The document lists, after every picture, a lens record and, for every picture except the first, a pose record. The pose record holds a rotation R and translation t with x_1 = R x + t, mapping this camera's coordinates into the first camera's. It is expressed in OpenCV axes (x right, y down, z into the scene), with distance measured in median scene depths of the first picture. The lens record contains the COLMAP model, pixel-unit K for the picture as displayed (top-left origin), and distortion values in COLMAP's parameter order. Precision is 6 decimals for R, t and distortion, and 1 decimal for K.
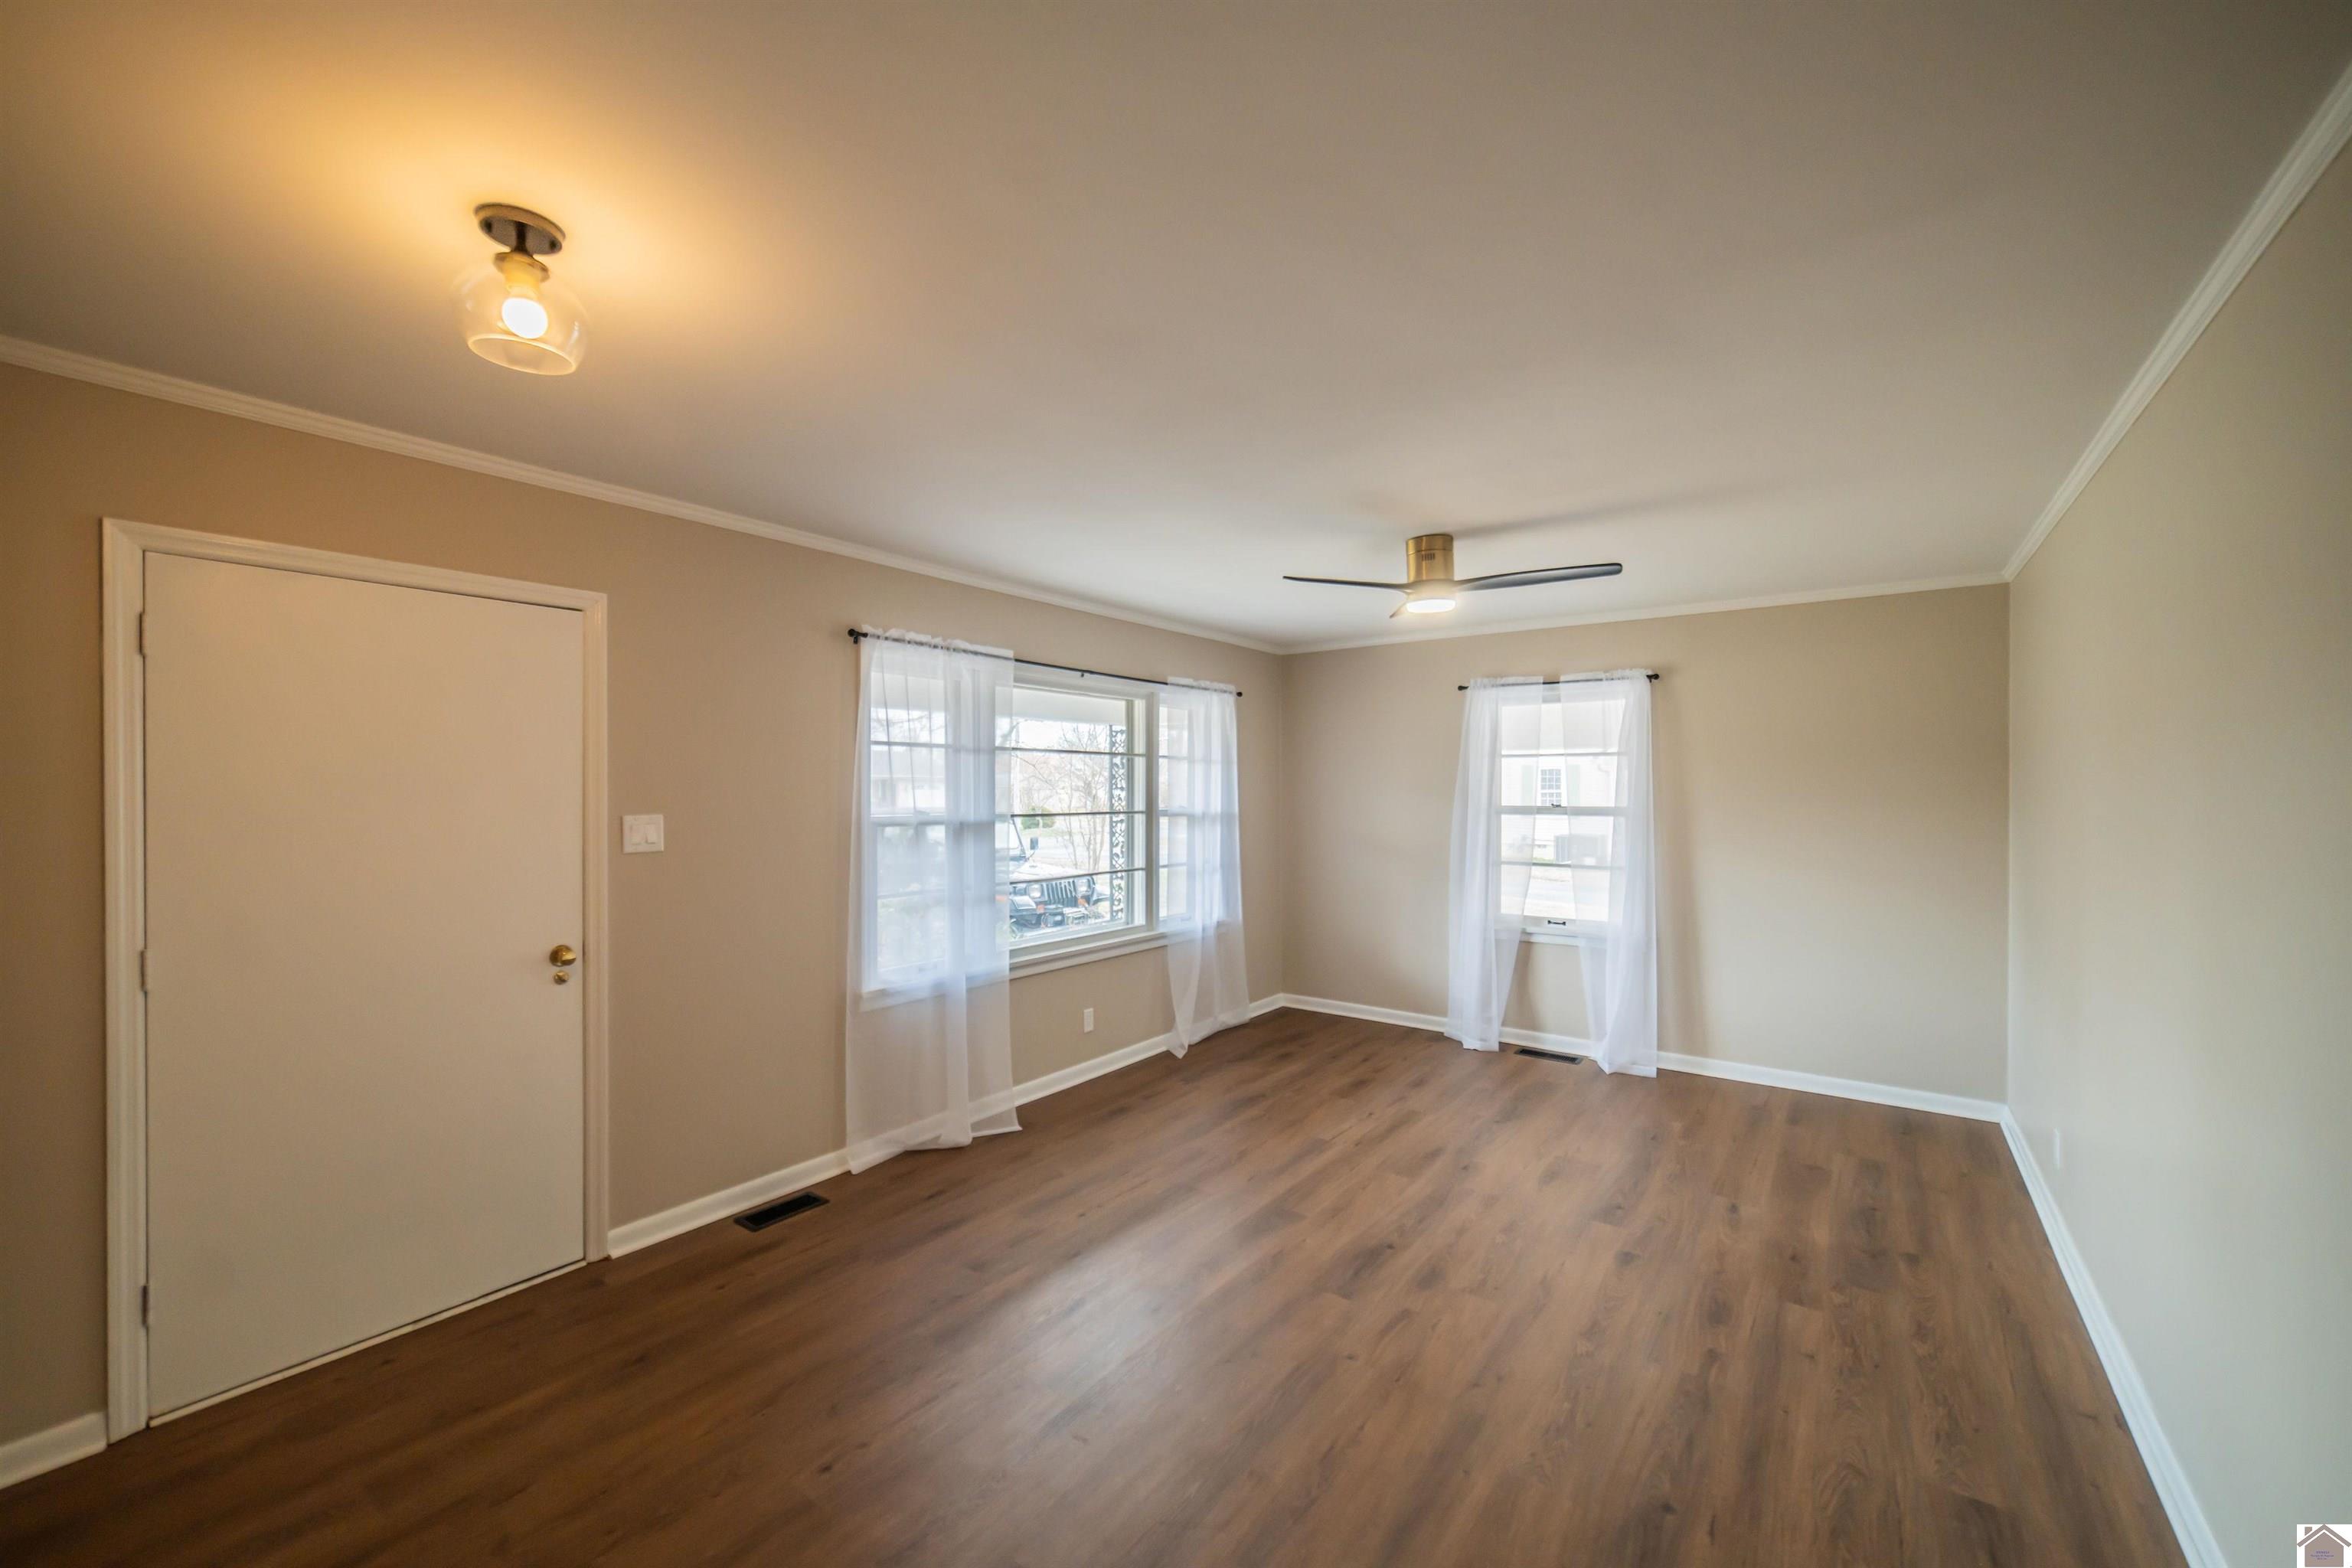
lens RADIAL K [[939.0, 0, 1131.4], [0, 939.0, 803.0], [0, 0, 1]] dist [-0.006895, 0.005080]
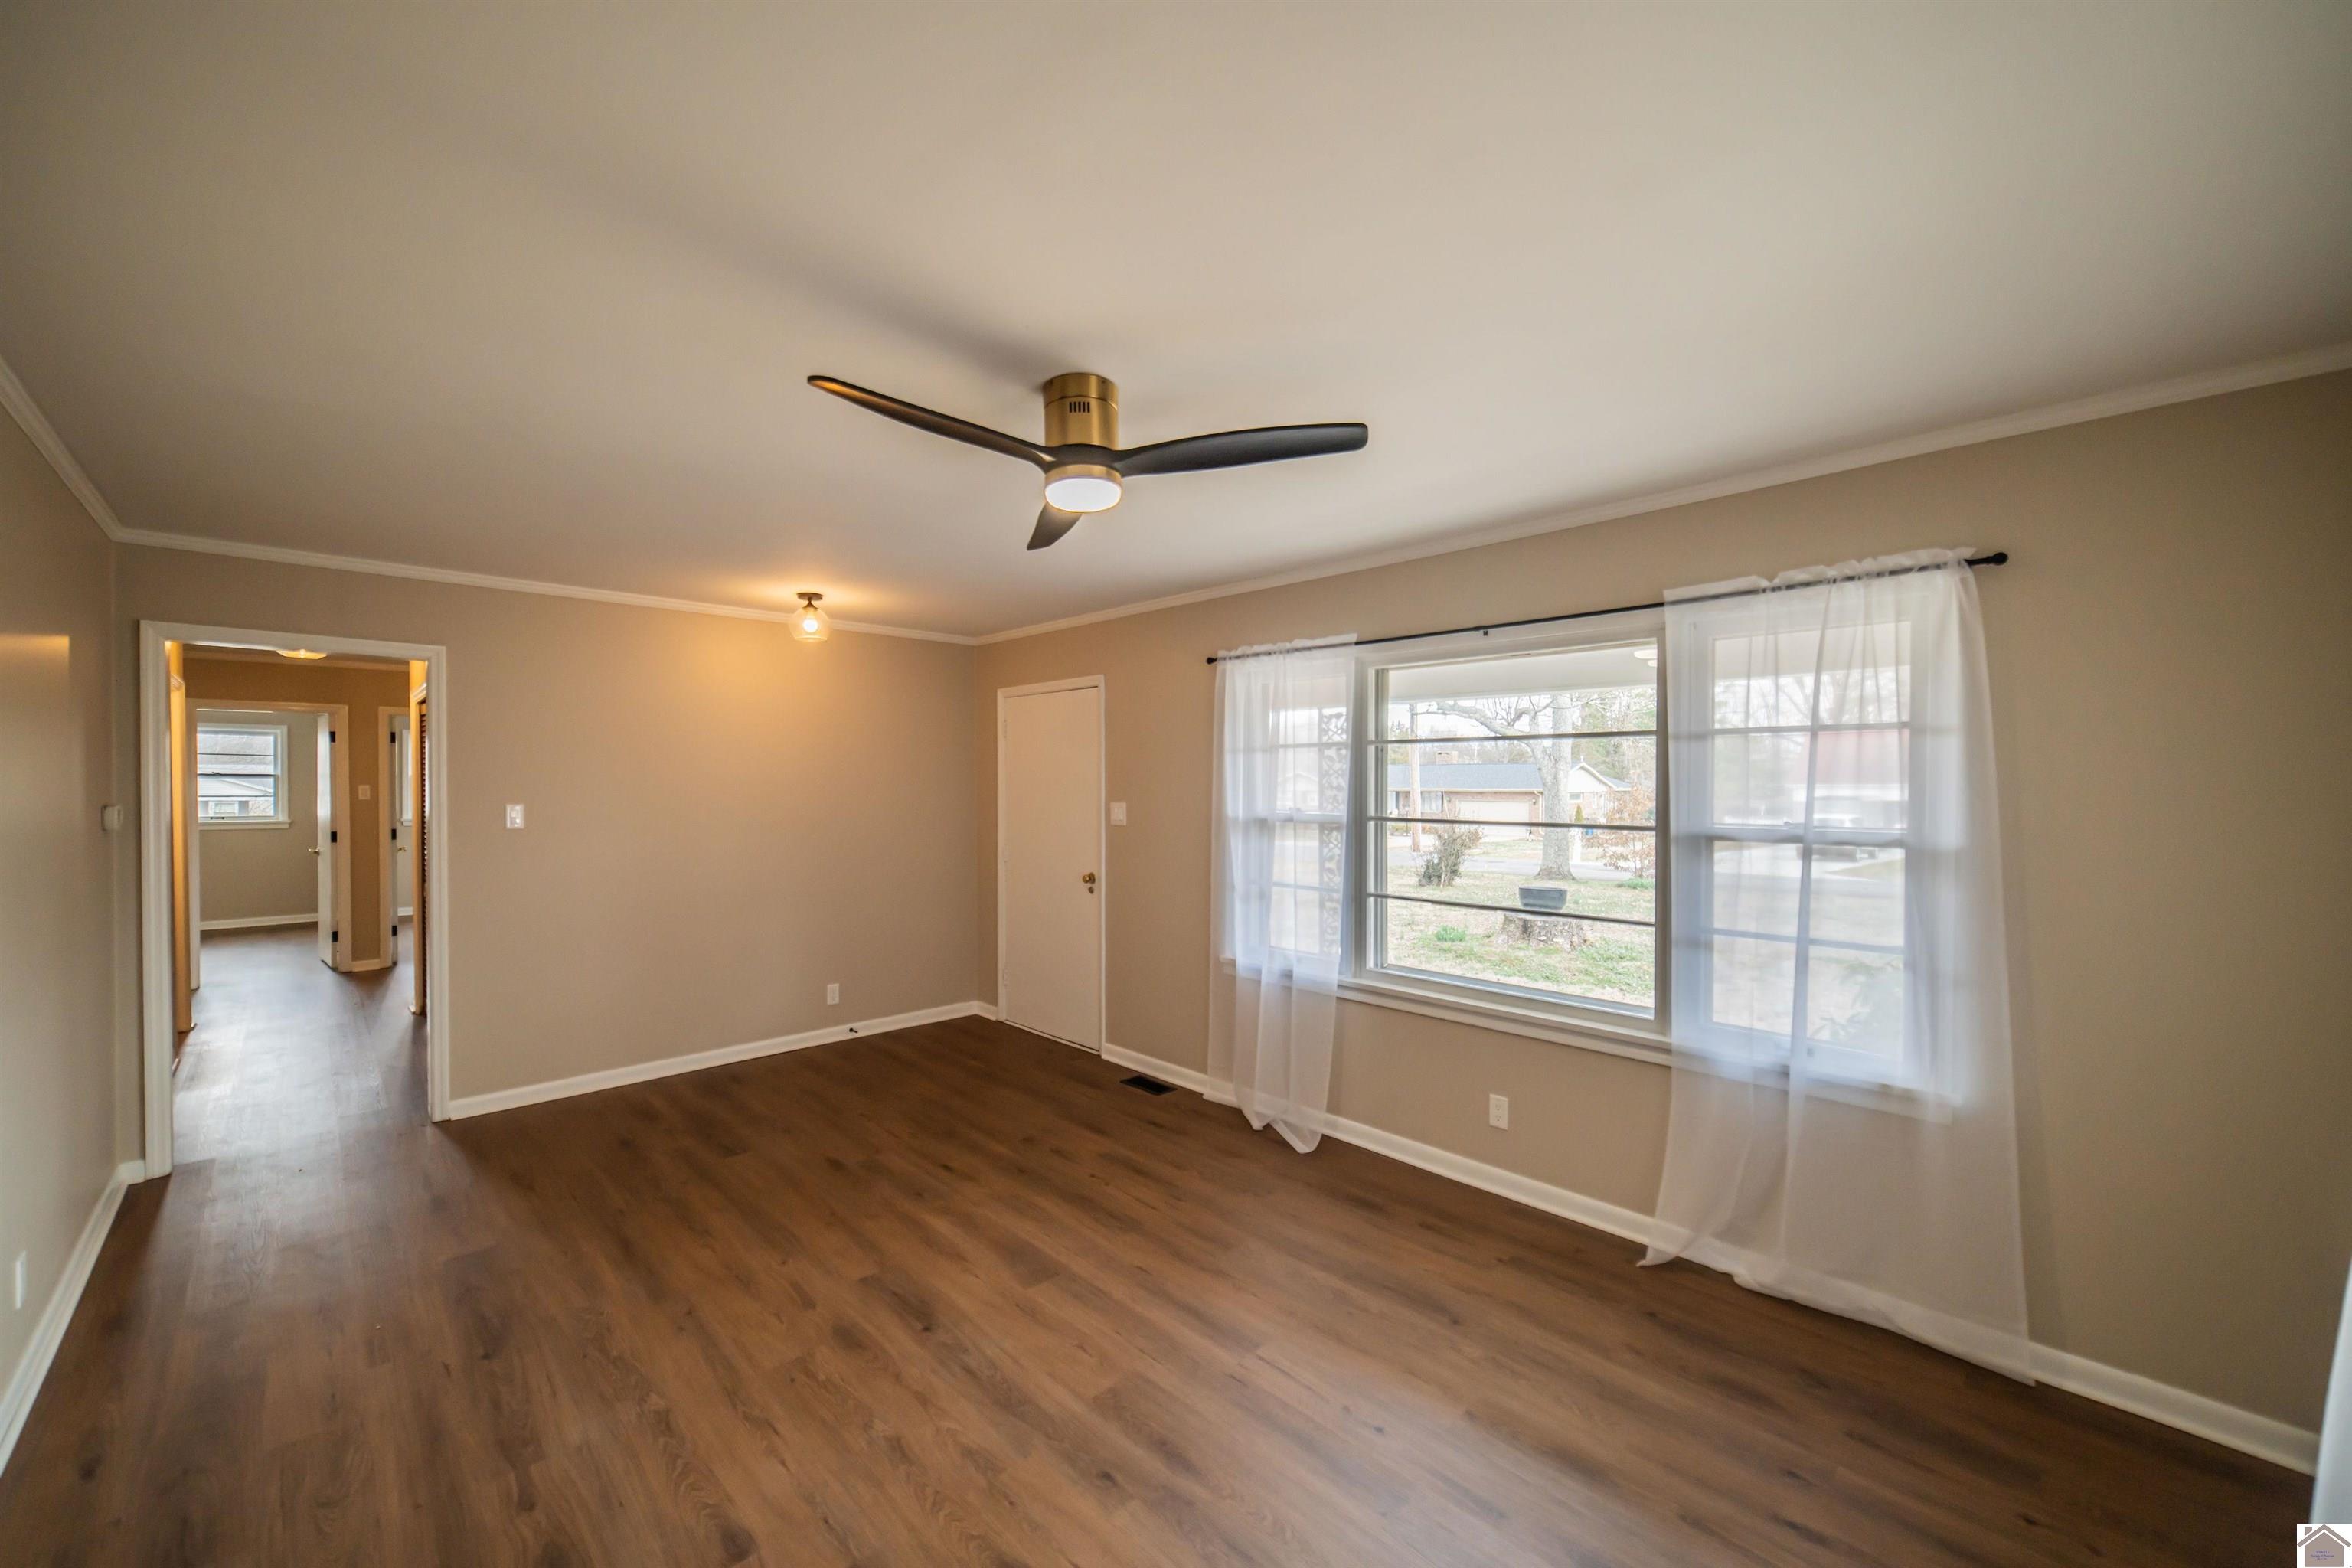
lens RADIAL K [[909.7, 0, 1181.1], [0, 909.7, 795.1], [0, 0, 1]] dist [-0.006646, 0.003703]
pose [[-0.142464, 0.011764, -0.989730, 0.751567], [-0.017233, 0.999748, 0.014364, -0.017692], [0.989650, 0.019102, -0.142226, 0.955773]]
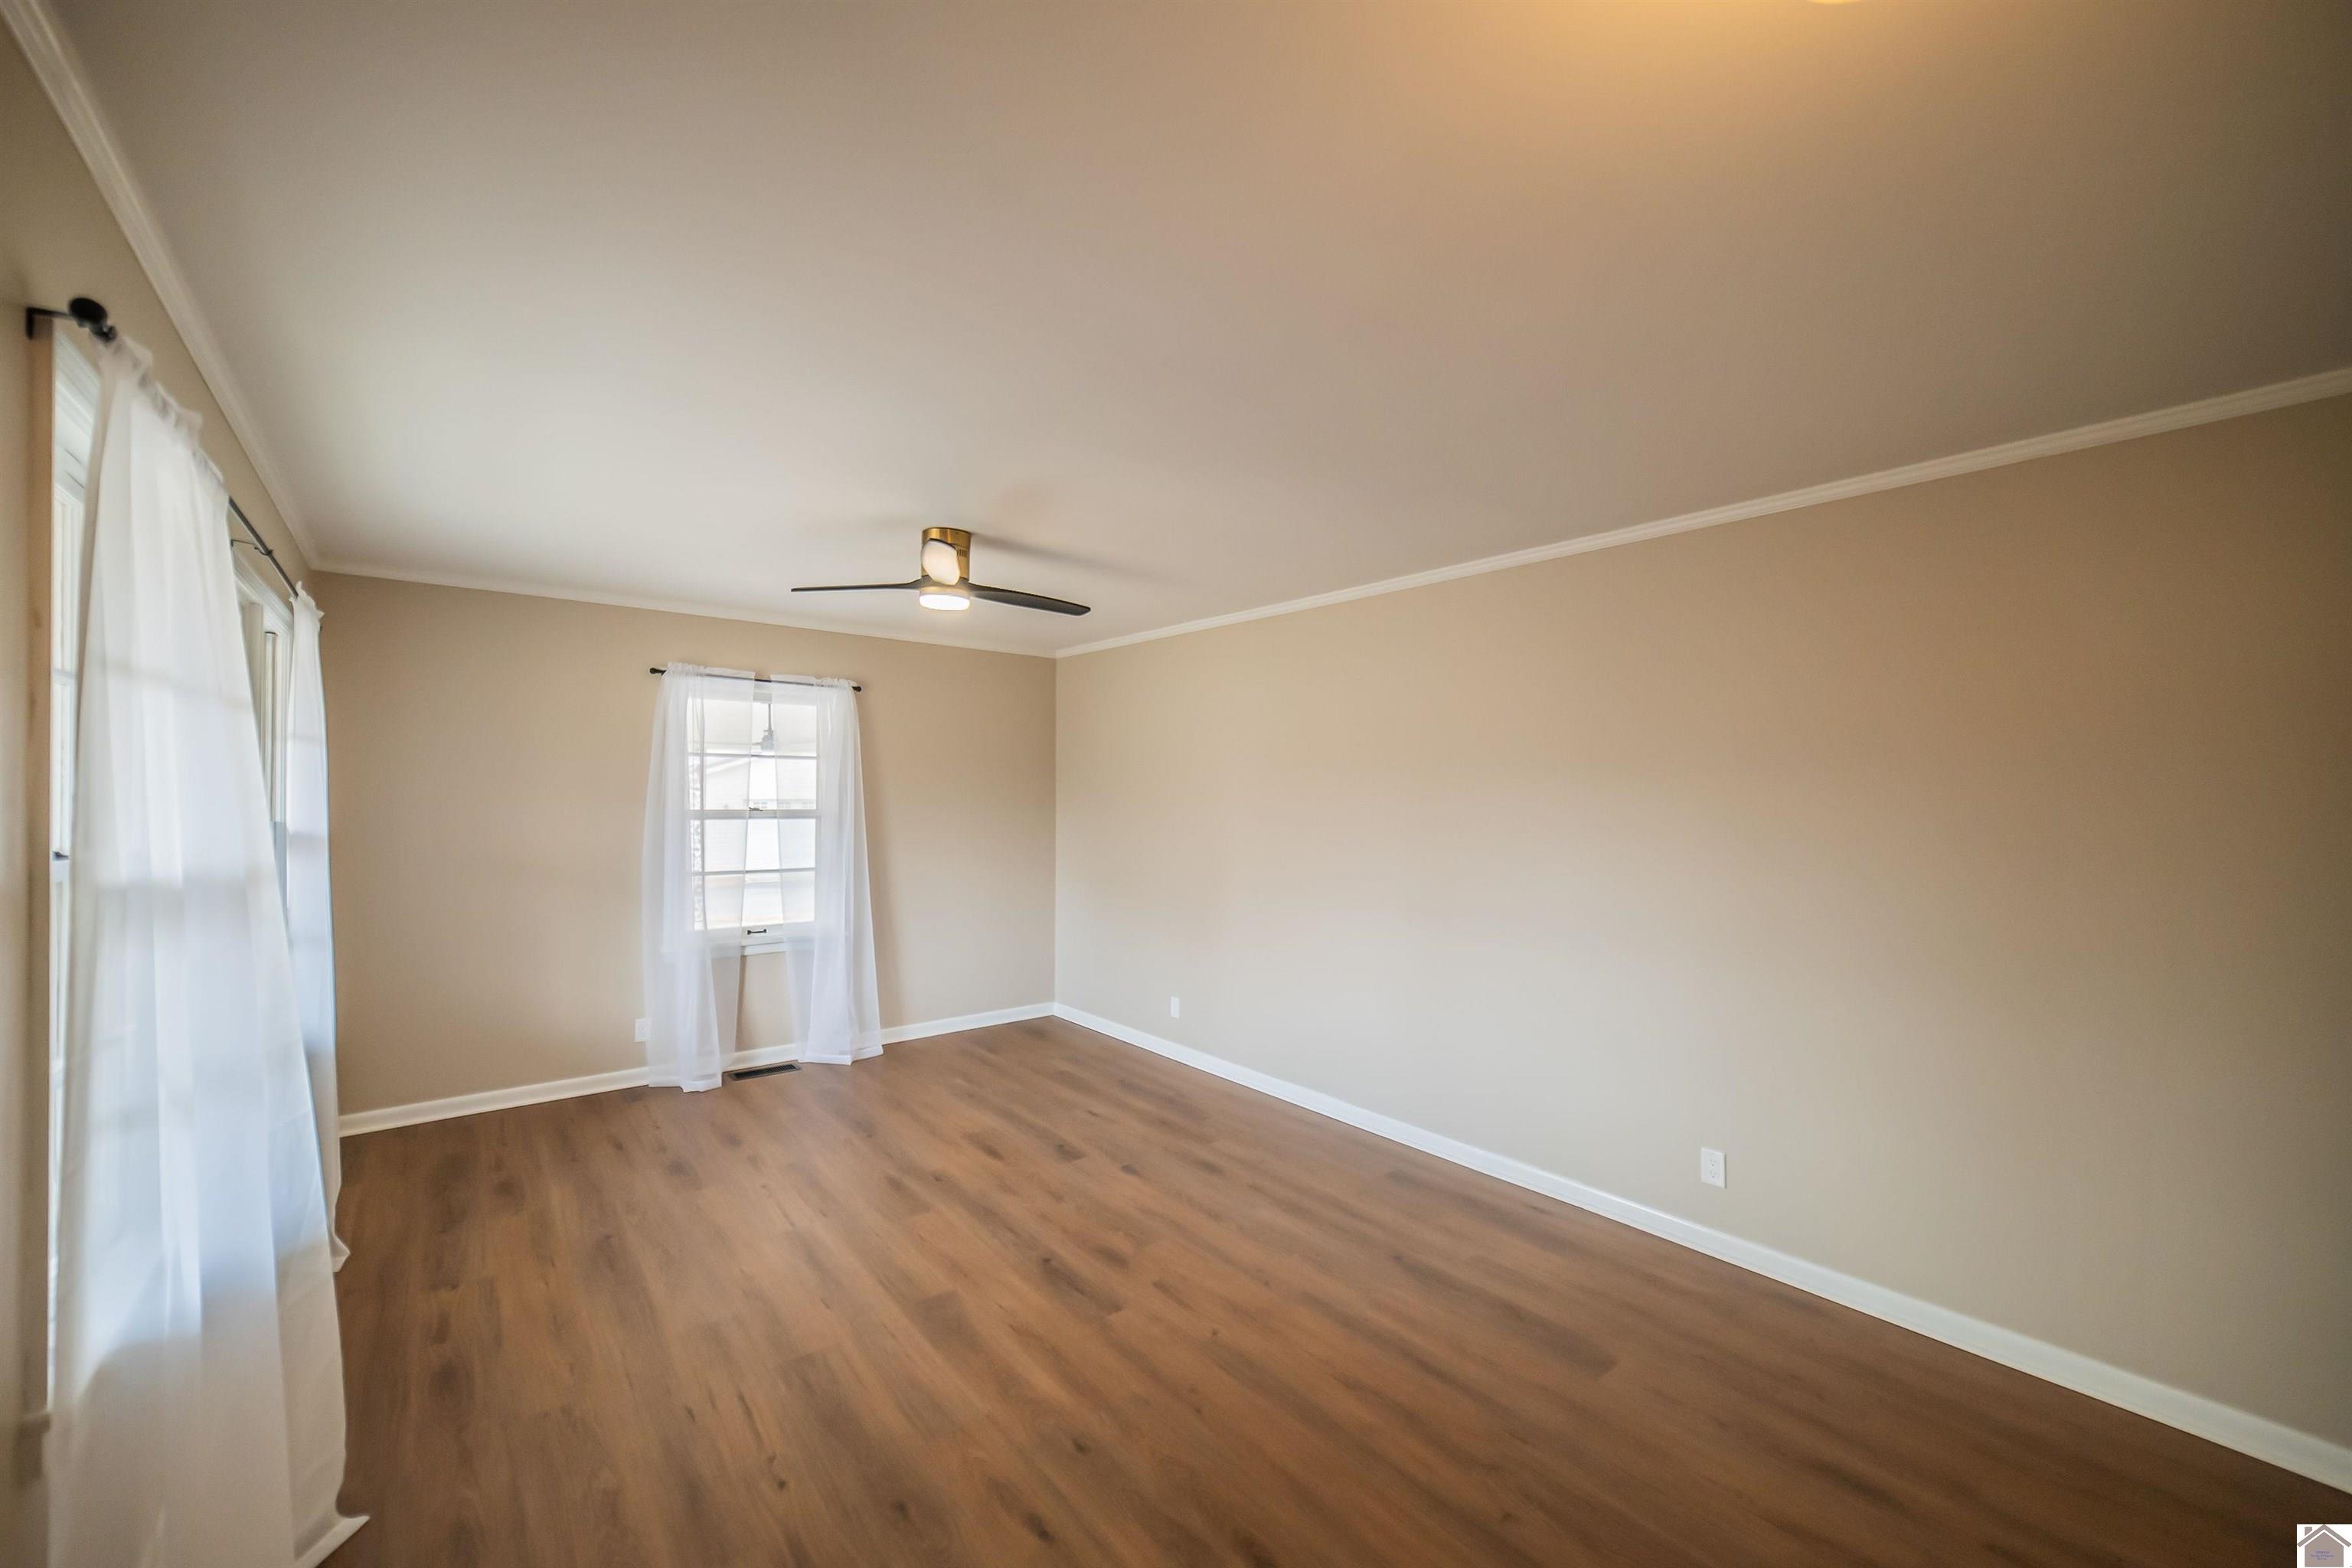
lens RADIAL K [[909.7, 0, 1181.1], [0, 909.7, 795.1], [0, 0, 1]] dist [-0.006646, 0.003703]
pose [[0.208393, -0.000339, 0.978045, -0.446646], [0.008282, 0.999965, -0.001418, -0.007733], [-0.978010, 0.008395, 0.208389, 0.473053]]
